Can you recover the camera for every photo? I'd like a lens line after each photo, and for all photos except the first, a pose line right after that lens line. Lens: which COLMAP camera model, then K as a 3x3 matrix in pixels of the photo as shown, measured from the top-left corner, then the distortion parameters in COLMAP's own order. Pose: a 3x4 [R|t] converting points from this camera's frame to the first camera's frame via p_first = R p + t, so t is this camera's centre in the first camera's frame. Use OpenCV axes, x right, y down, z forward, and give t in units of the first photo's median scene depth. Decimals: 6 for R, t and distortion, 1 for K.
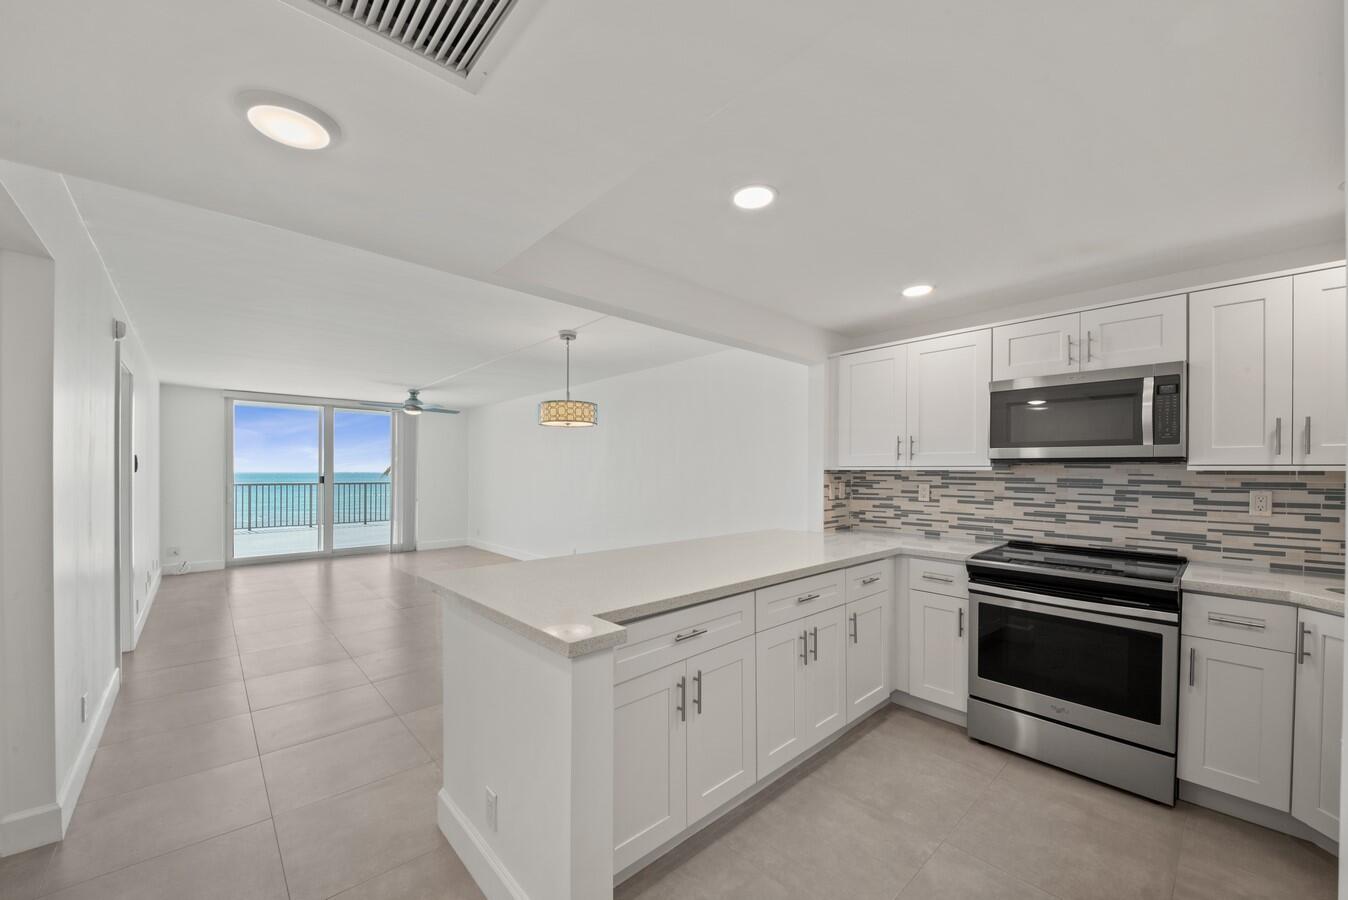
lens RADIAL K [[531.6, 0, 642.9], [0, 531.6, 469.6], [0, 0, 1]] dist [-0.013588, -0.002499]
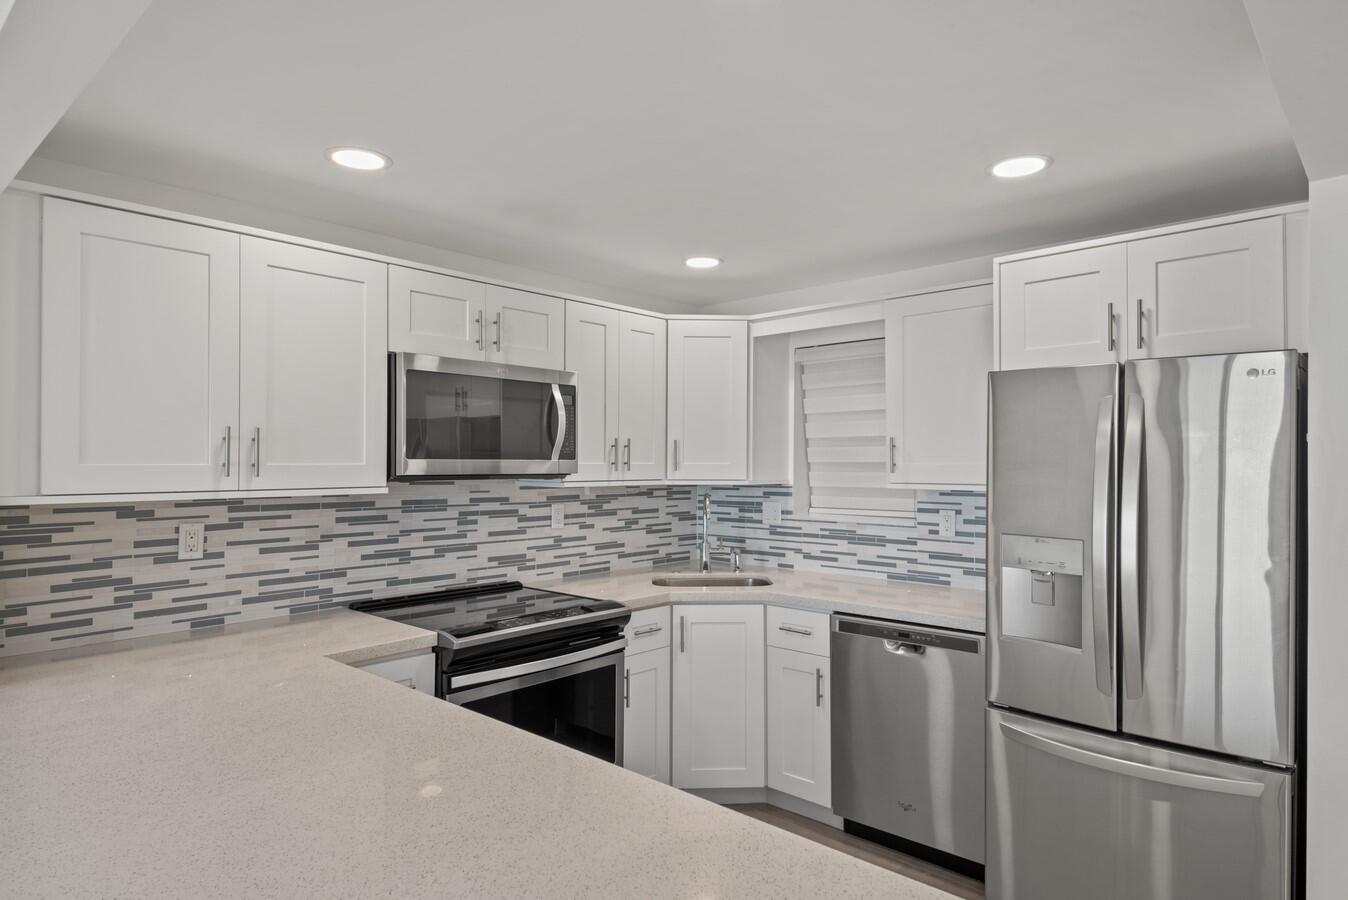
lens RADIAL K [[779.9, 0, 714.6], [0, 779.9, 445.8], [0, 0, 1]] dist [0.006096, -0.011897]
pose [[-0.180847, 0.010772, 0.983452, -0.302925], [-0.007479, 0.999896, -0.012328, -0.045556], [-0.983483, -0.009585, -0.180748, 0.782074]]
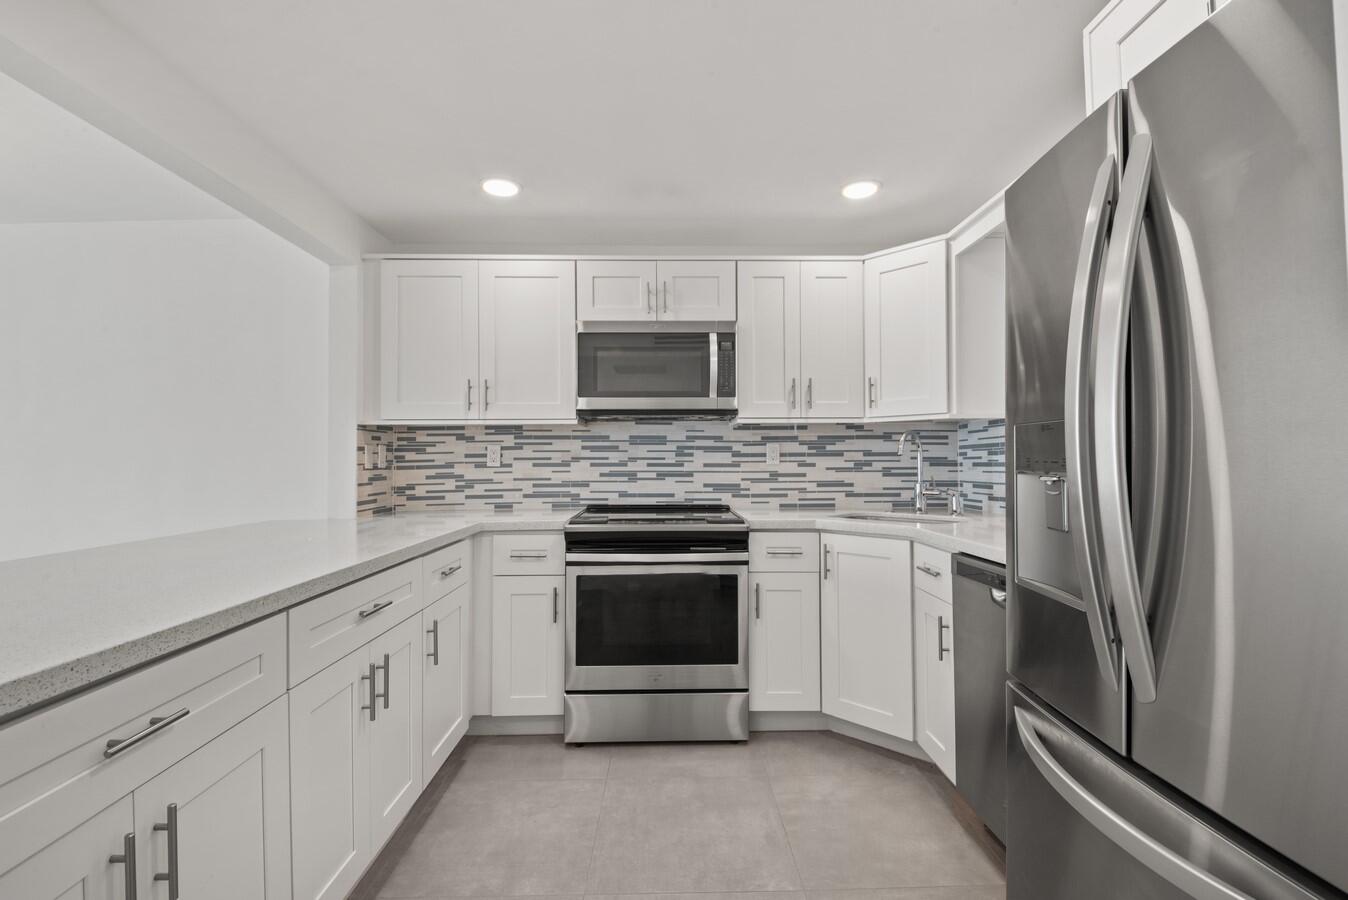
lens RADIAL K [[631.3, 0, 689.0], [0, 631.3, 450.4], [0, 0, 1]] dist [0.041807, -0.003883]
pose [[0.623692, 0.004582, 0.781657, -0.038647], [0.008899, 0.999876, -0.012962, 0.059383], [-0.781620, 0.015040, 0.623574, 0.204805]]
